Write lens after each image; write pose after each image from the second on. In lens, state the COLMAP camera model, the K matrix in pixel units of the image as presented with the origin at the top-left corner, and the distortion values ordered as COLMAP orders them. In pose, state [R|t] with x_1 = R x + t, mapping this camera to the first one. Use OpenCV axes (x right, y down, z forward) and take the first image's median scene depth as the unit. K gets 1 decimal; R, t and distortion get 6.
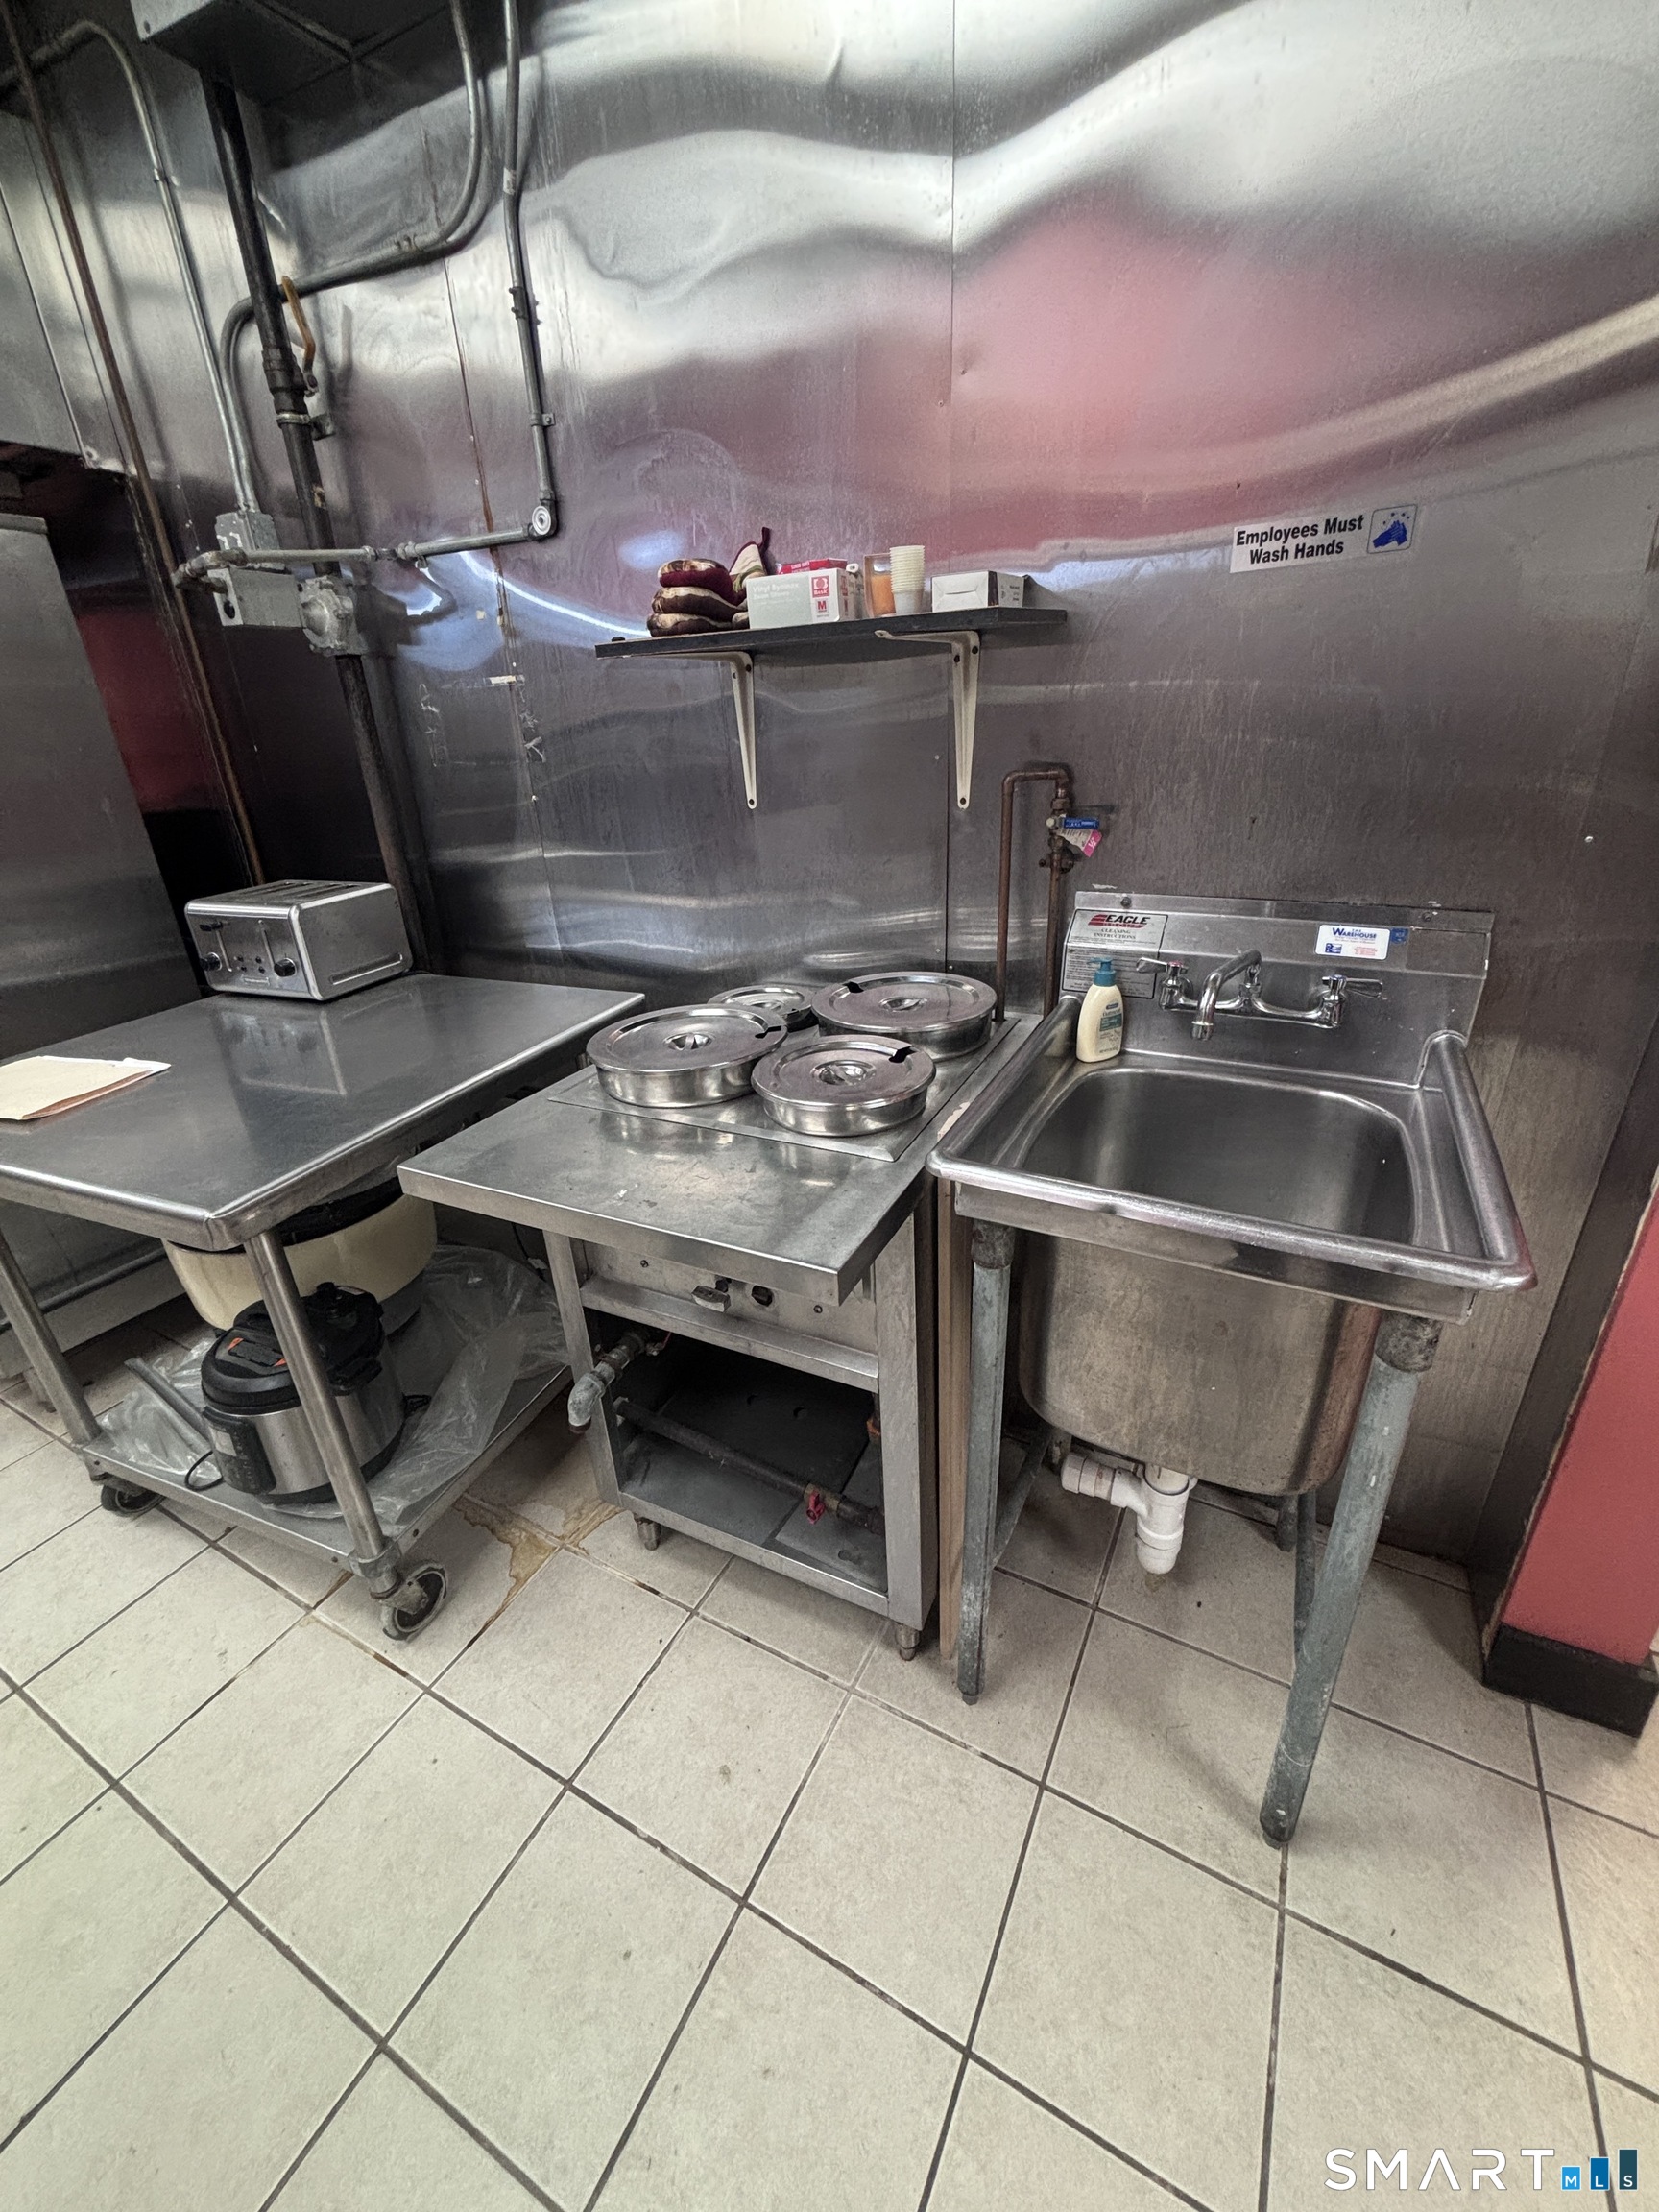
lens RADIAL K [[889.1, 0, 833.4], [0, 889.1, 1099.3], [0, 0, 1]] dist [-0.000893, 0.000711]
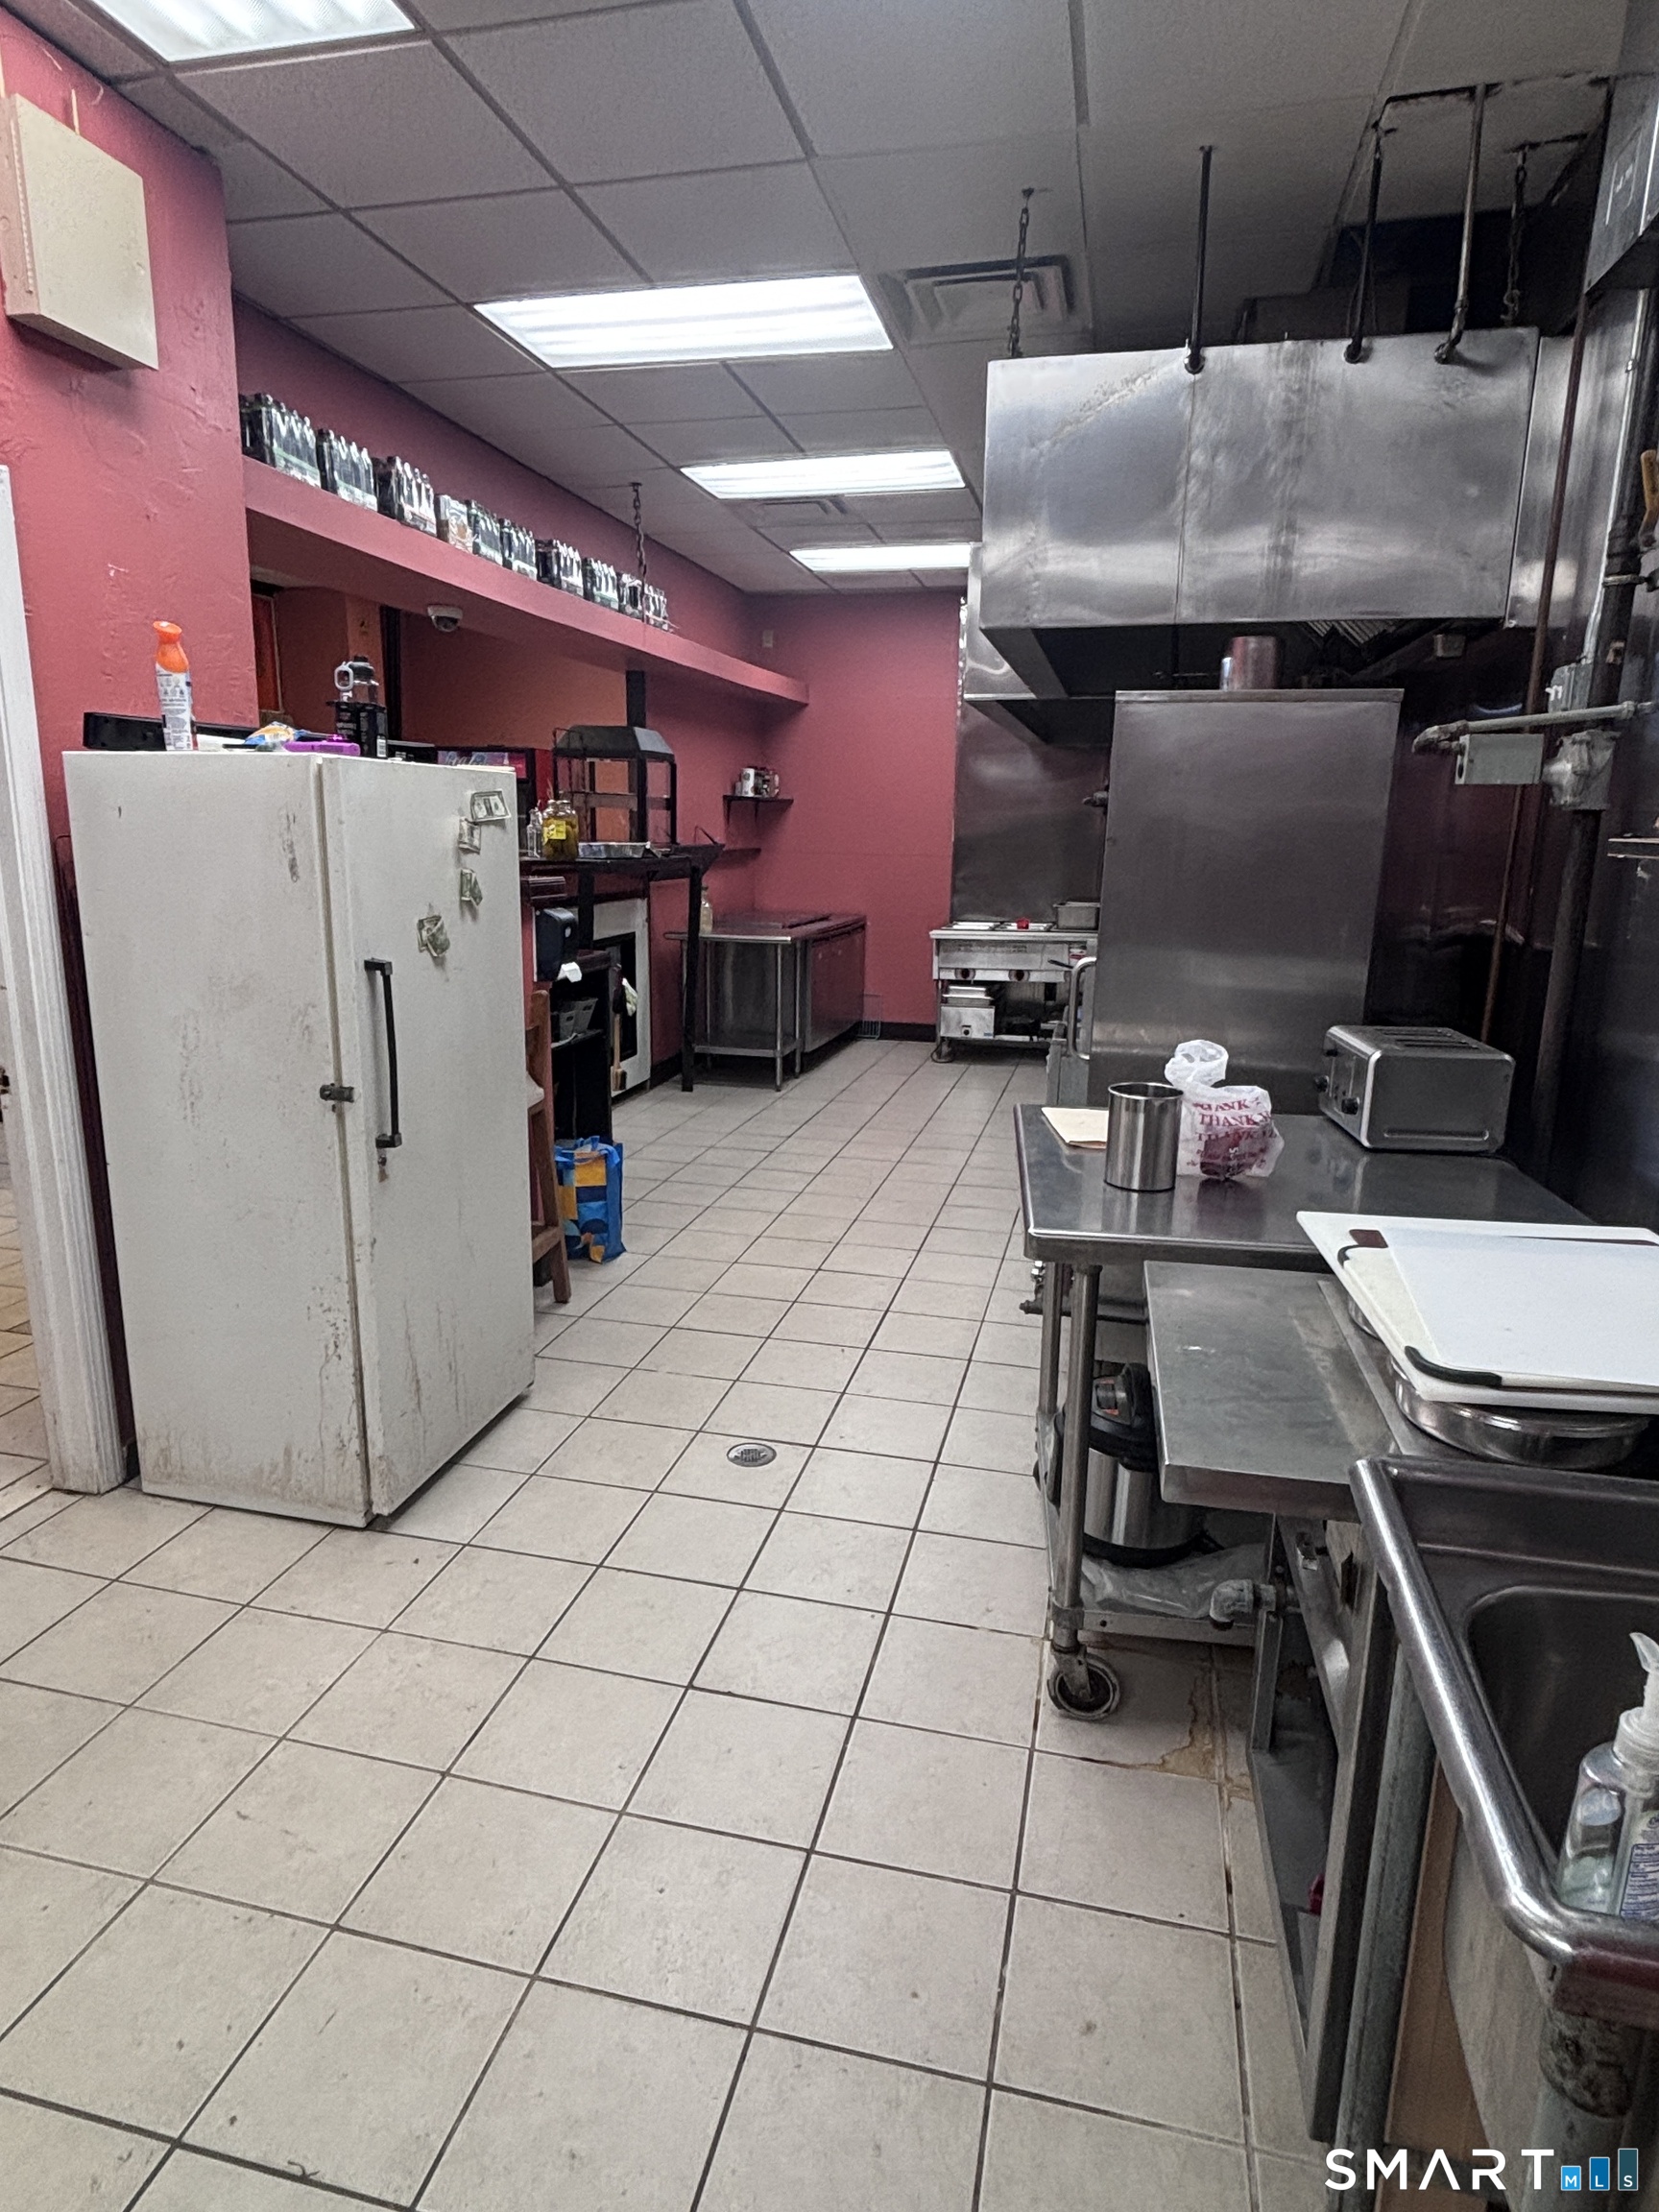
lens RADIAL K [[1285.0, 0, 829.5], [0, 1285.0, 1106.0], [0, 0, 1]] dist [0.000349, -0.001024]
pose [[0.247601, 0.252655, -0.935339, 0.612893], [-0.410626, 0.901771, 0.134888, -0.109059], [0.877542, 0.350677, 0.327026, 0.023247]]
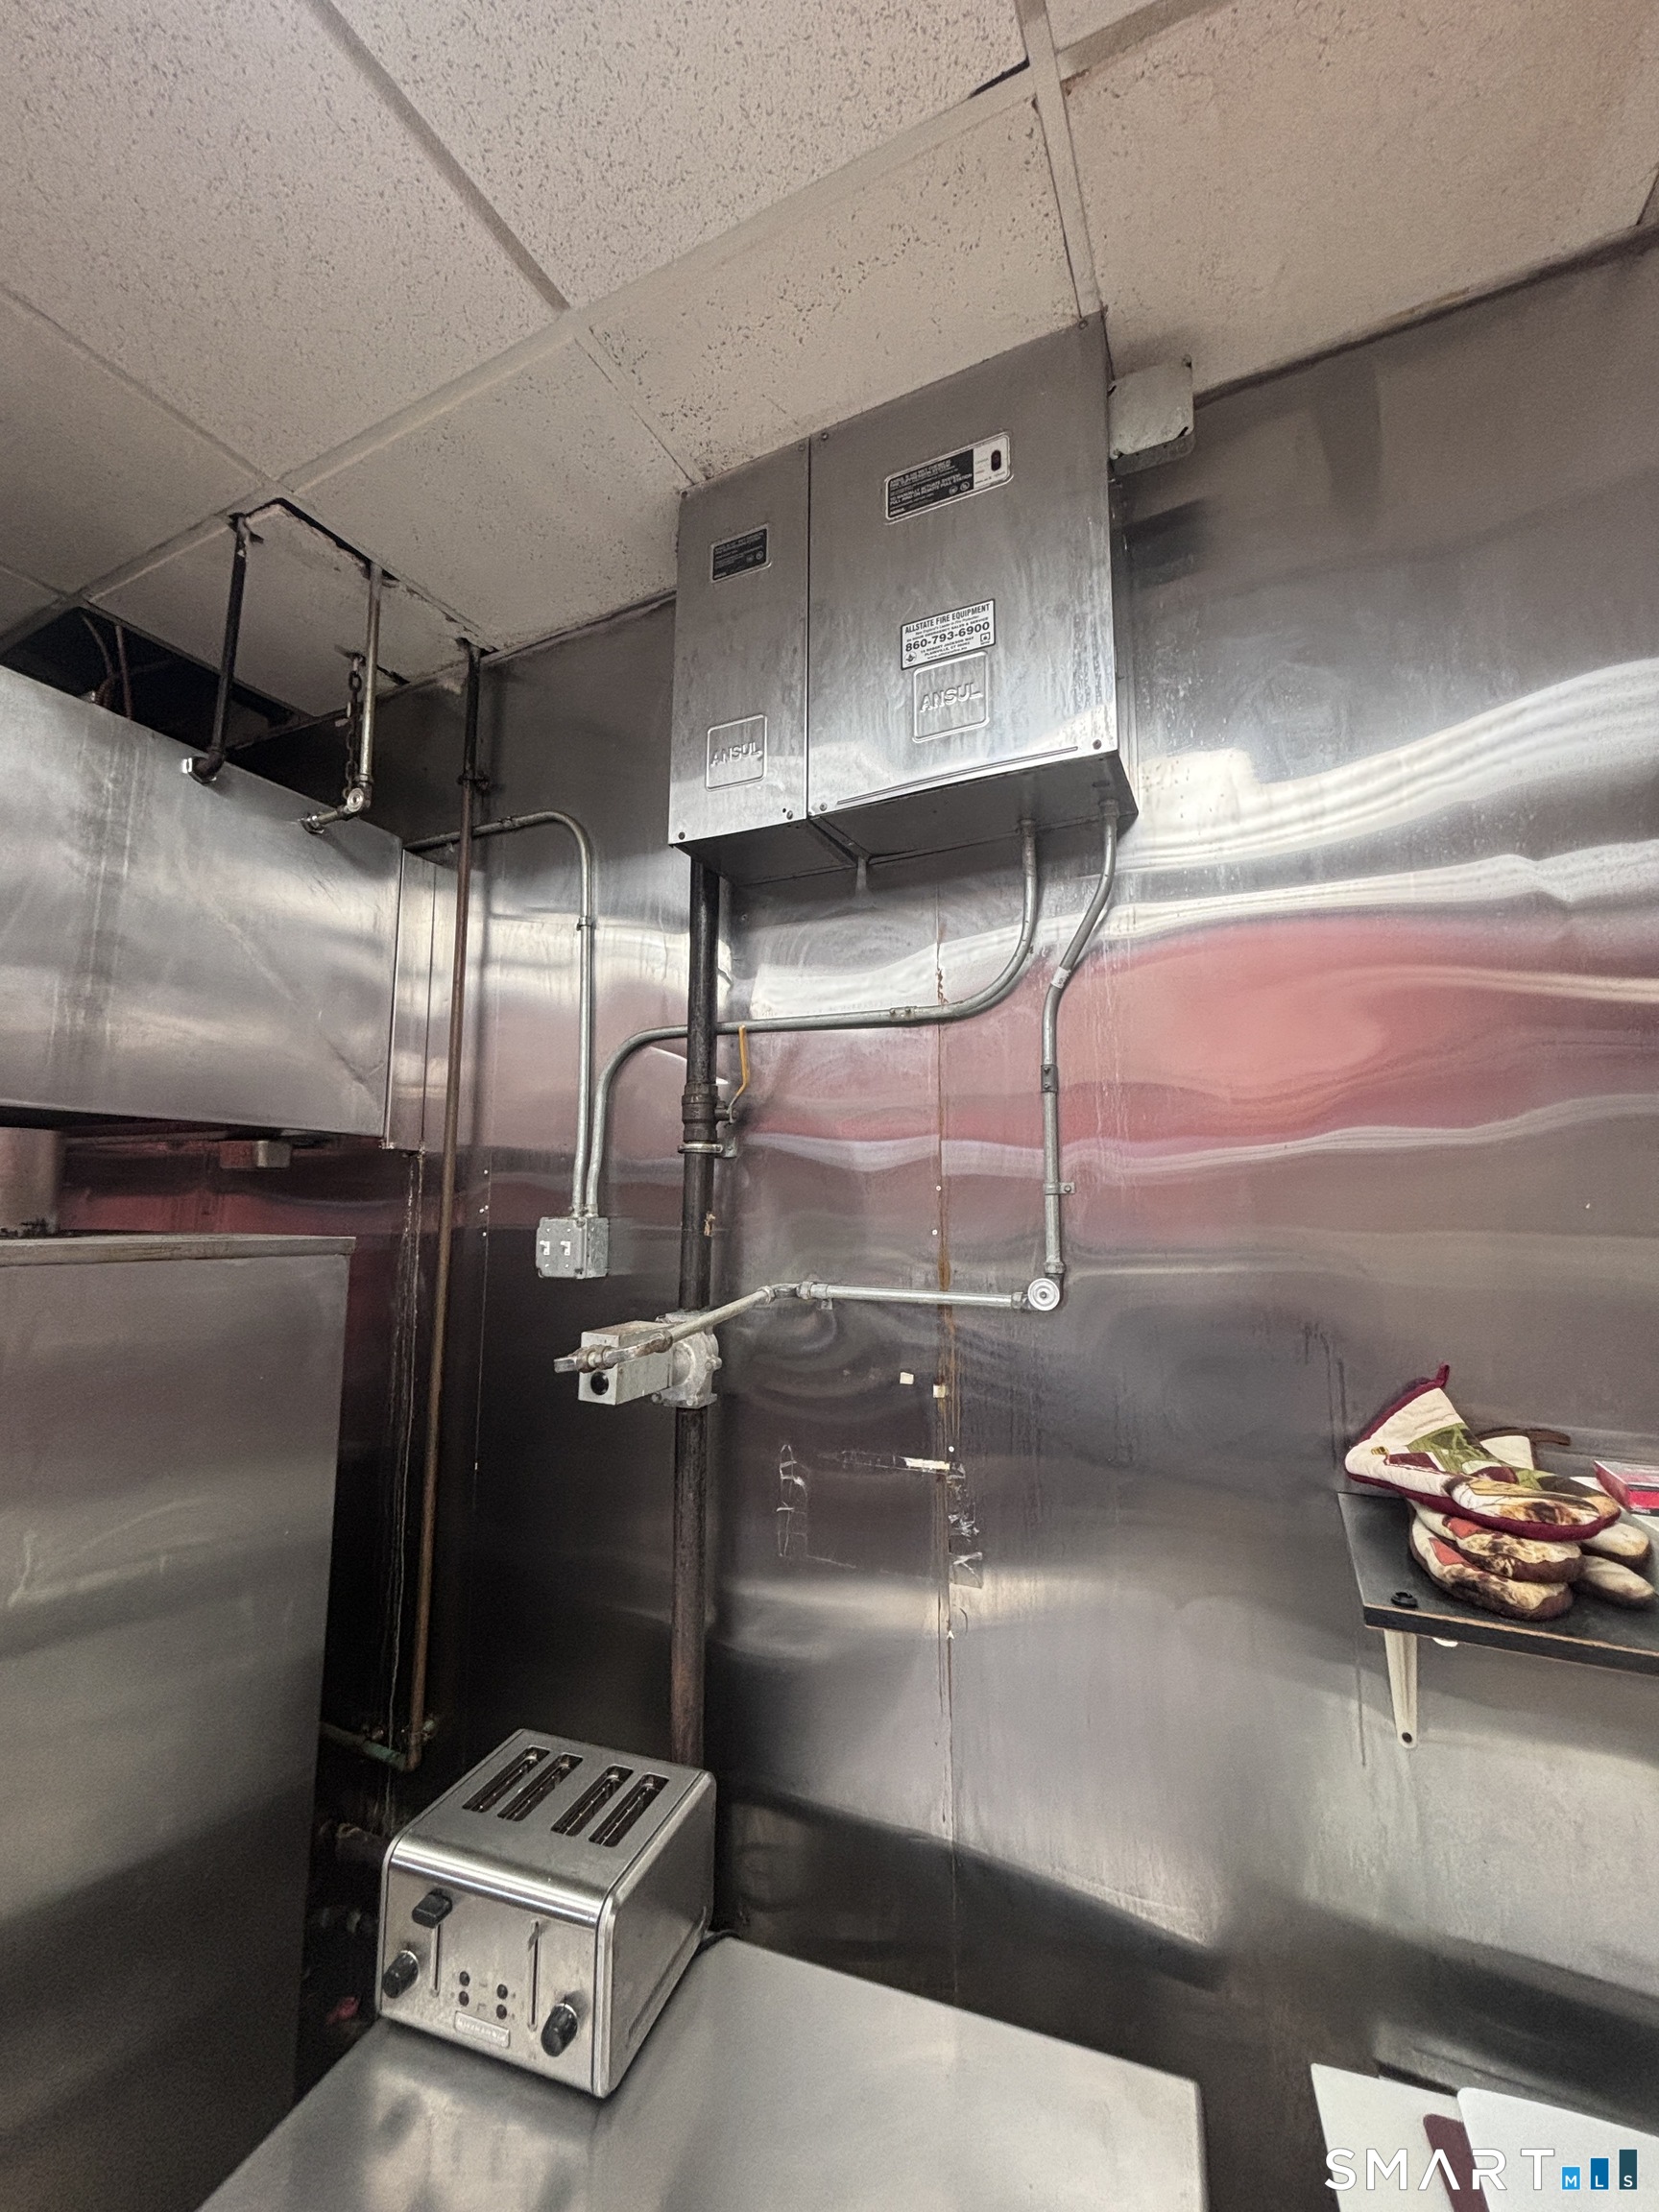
lens RADIAL K [[889.1, 0, 833.4], [0, 889.1, 1099.3], [0, 0, 1]] dist [-0.000893, 0.000711]
pose [[0.998657, 0.041768, 0.030654, -0.519434], [-0.020293, 0.859734, -0.510339, -0.384278], [-0.047670, 0.509031, 0.859427, 0.250315]]
